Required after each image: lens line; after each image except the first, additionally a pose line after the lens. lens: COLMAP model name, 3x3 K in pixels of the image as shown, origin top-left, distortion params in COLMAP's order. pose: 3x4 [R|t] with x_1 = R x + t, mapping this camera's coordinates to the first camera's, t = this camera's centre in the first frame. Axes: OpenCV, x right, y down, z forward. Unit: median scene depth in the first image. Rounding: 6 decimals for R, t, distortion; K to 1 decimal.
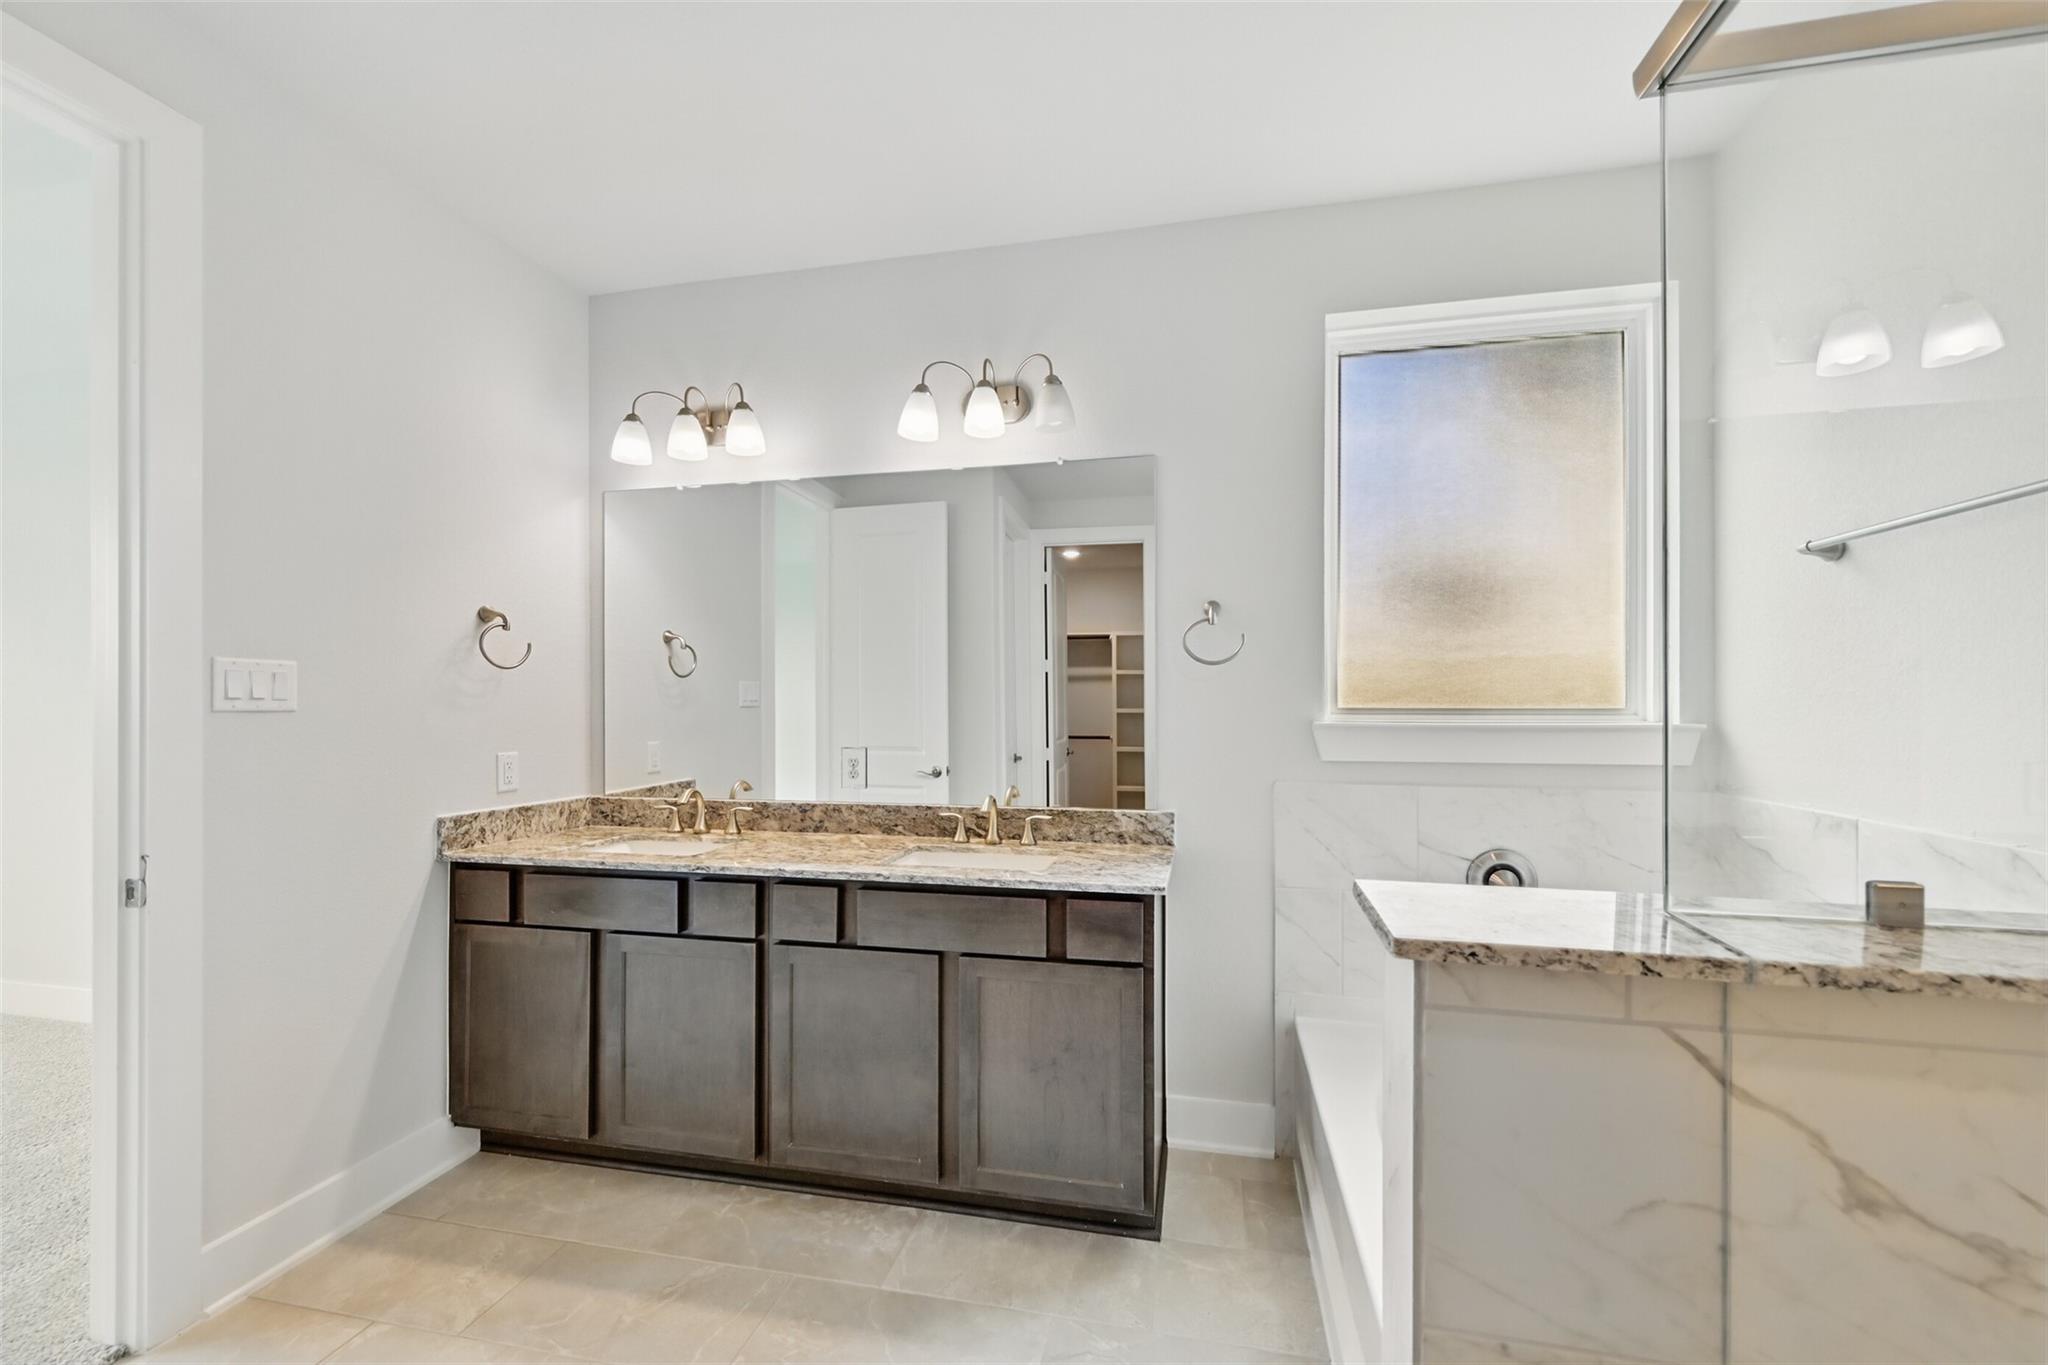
lens RADIAL K [[807.2, 0, 1033.7], [0, 807.2, 698.2], [0, 0, 1]] dist [0.006498, -0.000190]
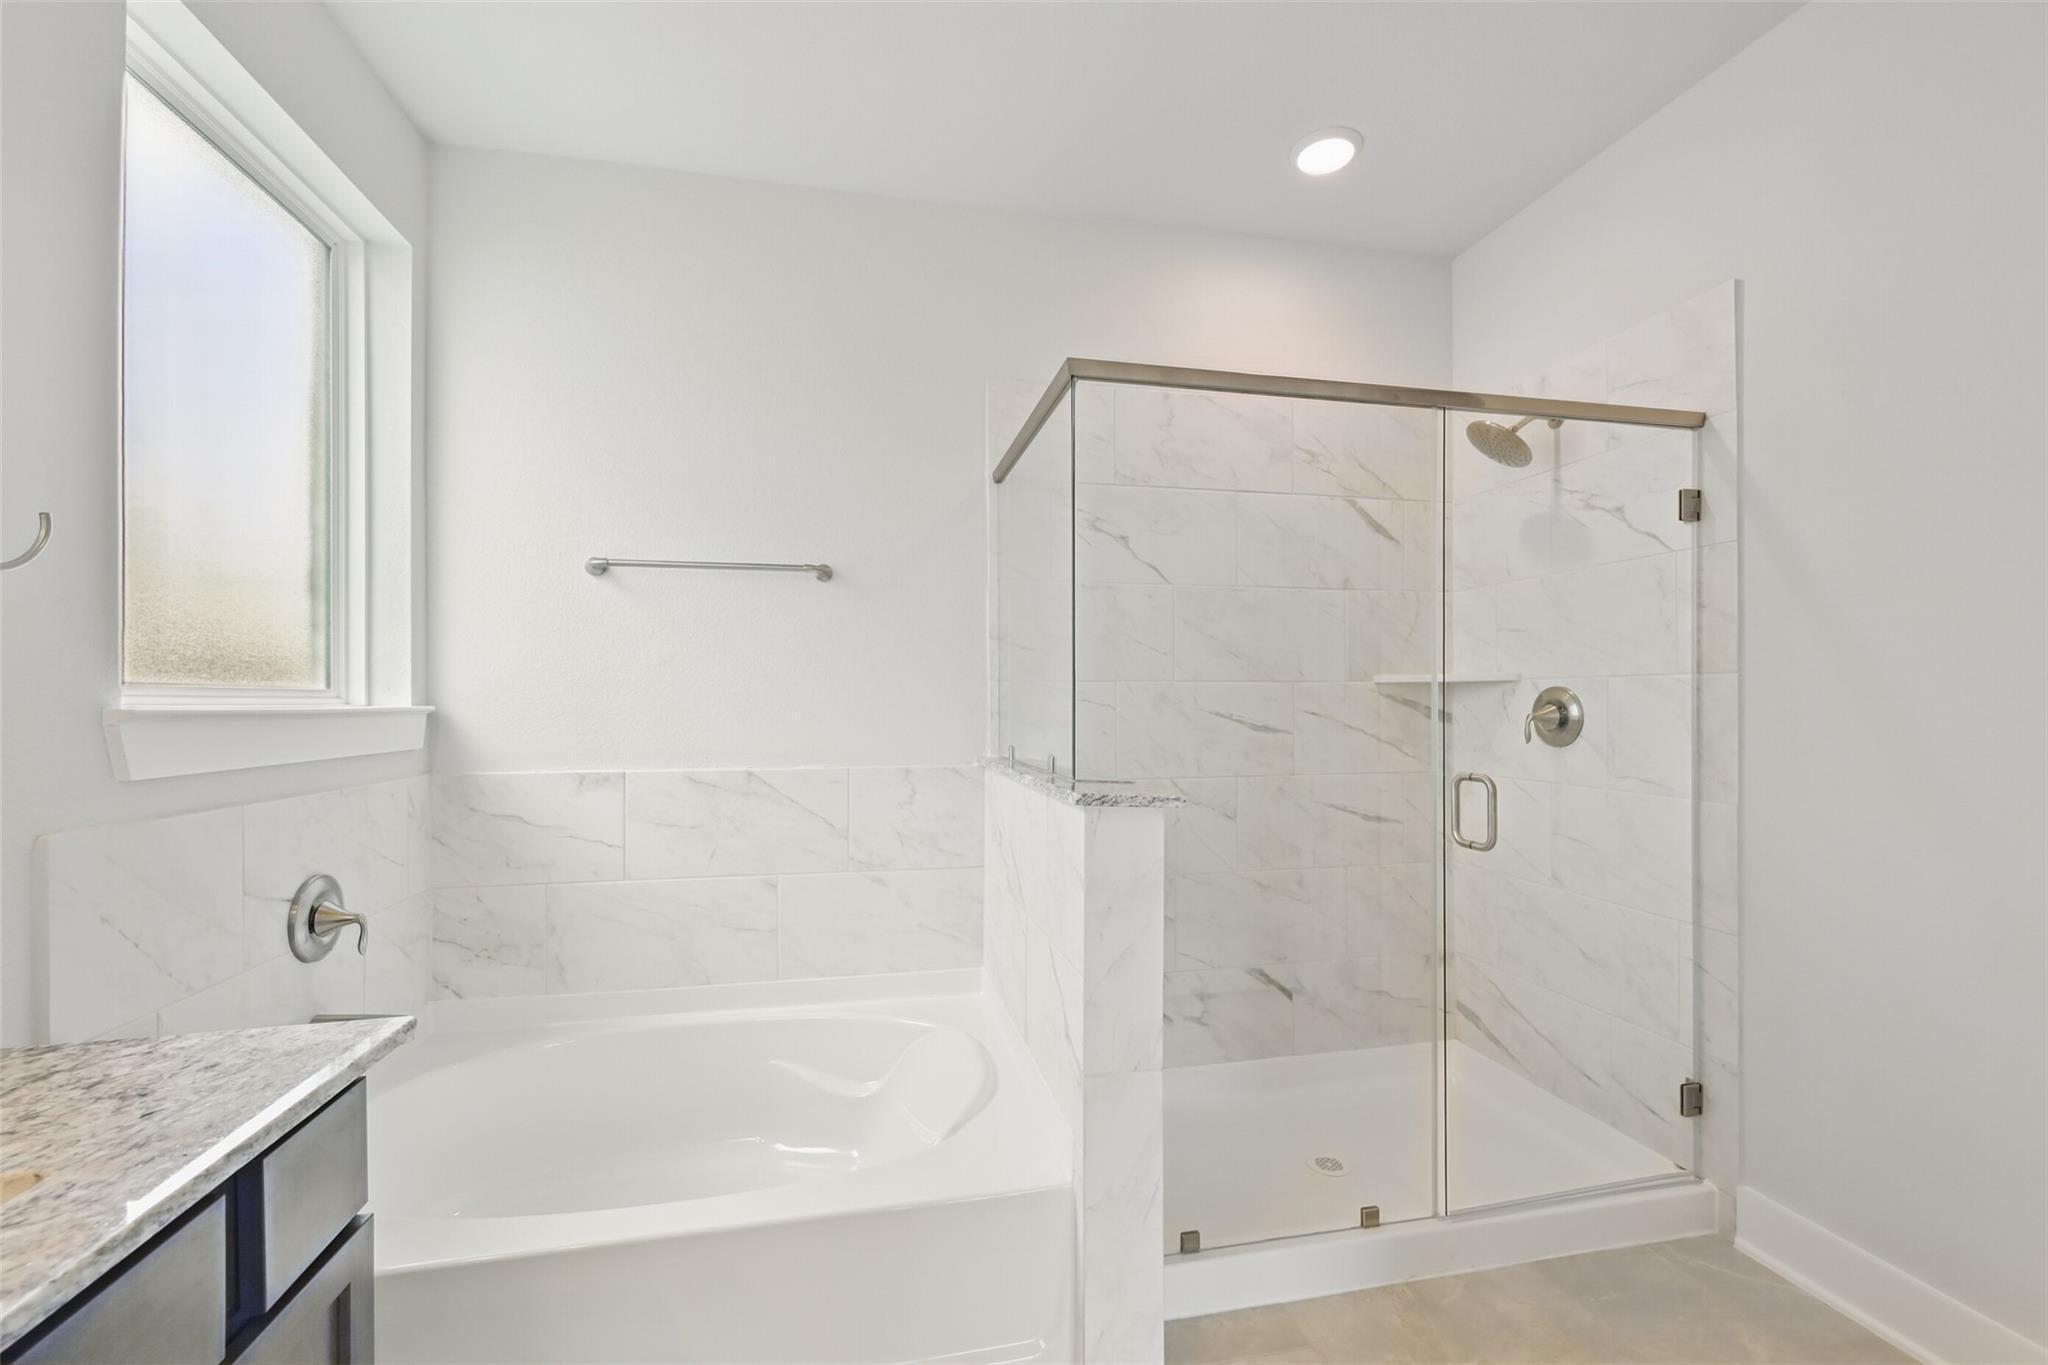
lens RADIAL K [[839.3, 0, 1021.6], [0, 839.3, 701.7], [0, 0, 1]] dist [-0.003099, 0.000018]
pose [[-0.405592, 0.003182, 0.914049, -0.360166], [0.000662, 0.999995, -0.003188, 0.025703], [-0.914054, -0.000688, -0.405592, 0.655057]]
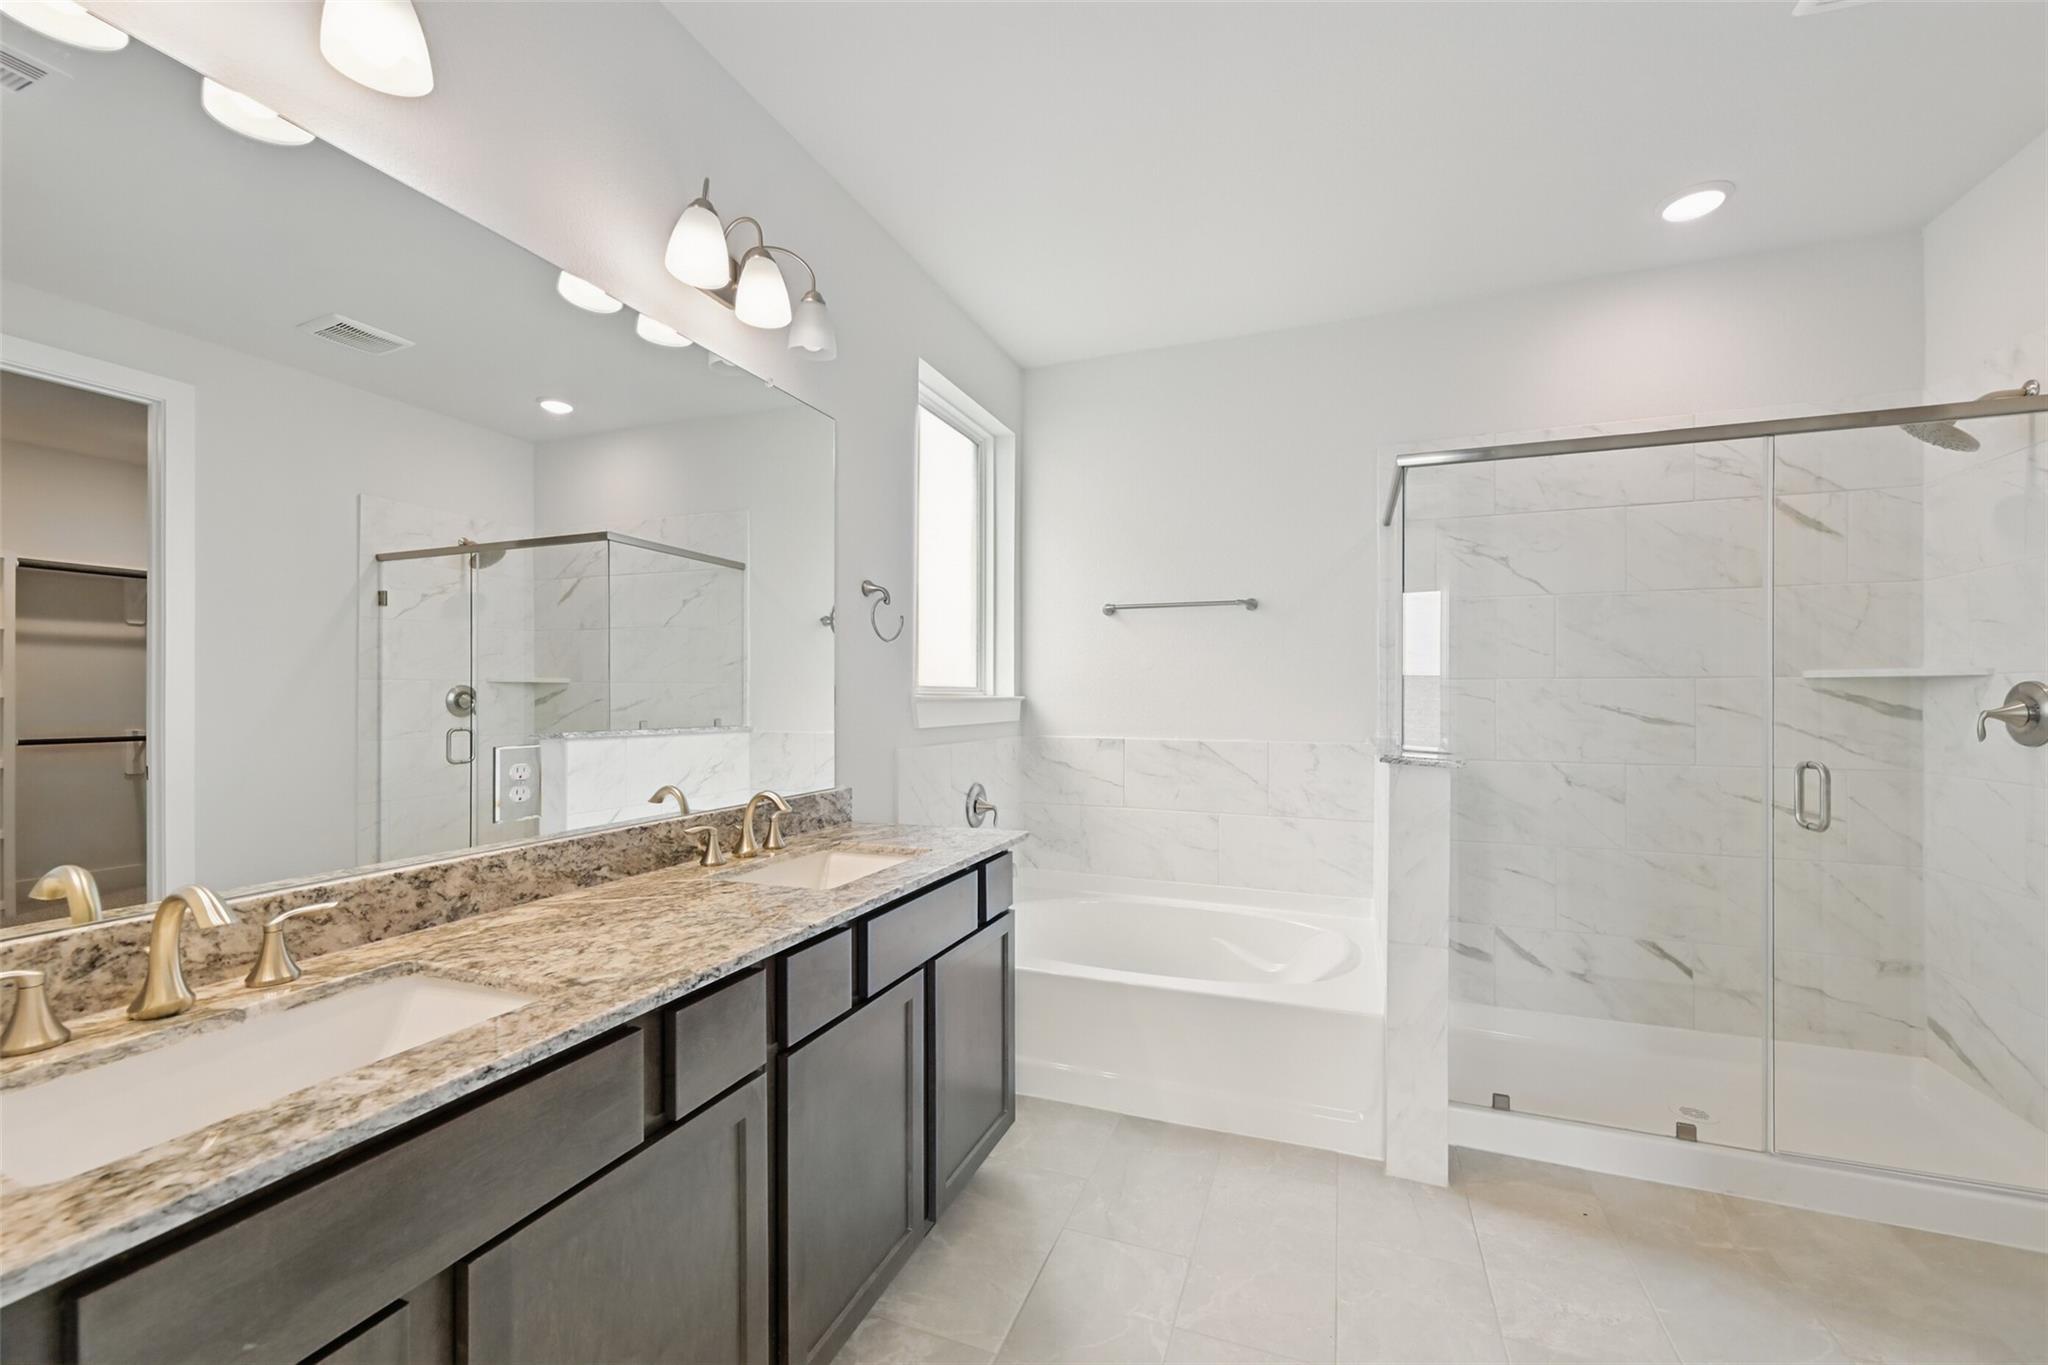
lens RADIAL K [[807.2, 0, 1031.4], [0, 807.2, 691.7], [0, 0, 1]] dist [0.006498, -0.000190]
pose [[0.159749, 0.007447, 0.987130, -0.760656], [-0.005720, 0.999962, -0.006618, 0.028603], [-0.987141, -0.004589, 0.159785, 0.614537]]
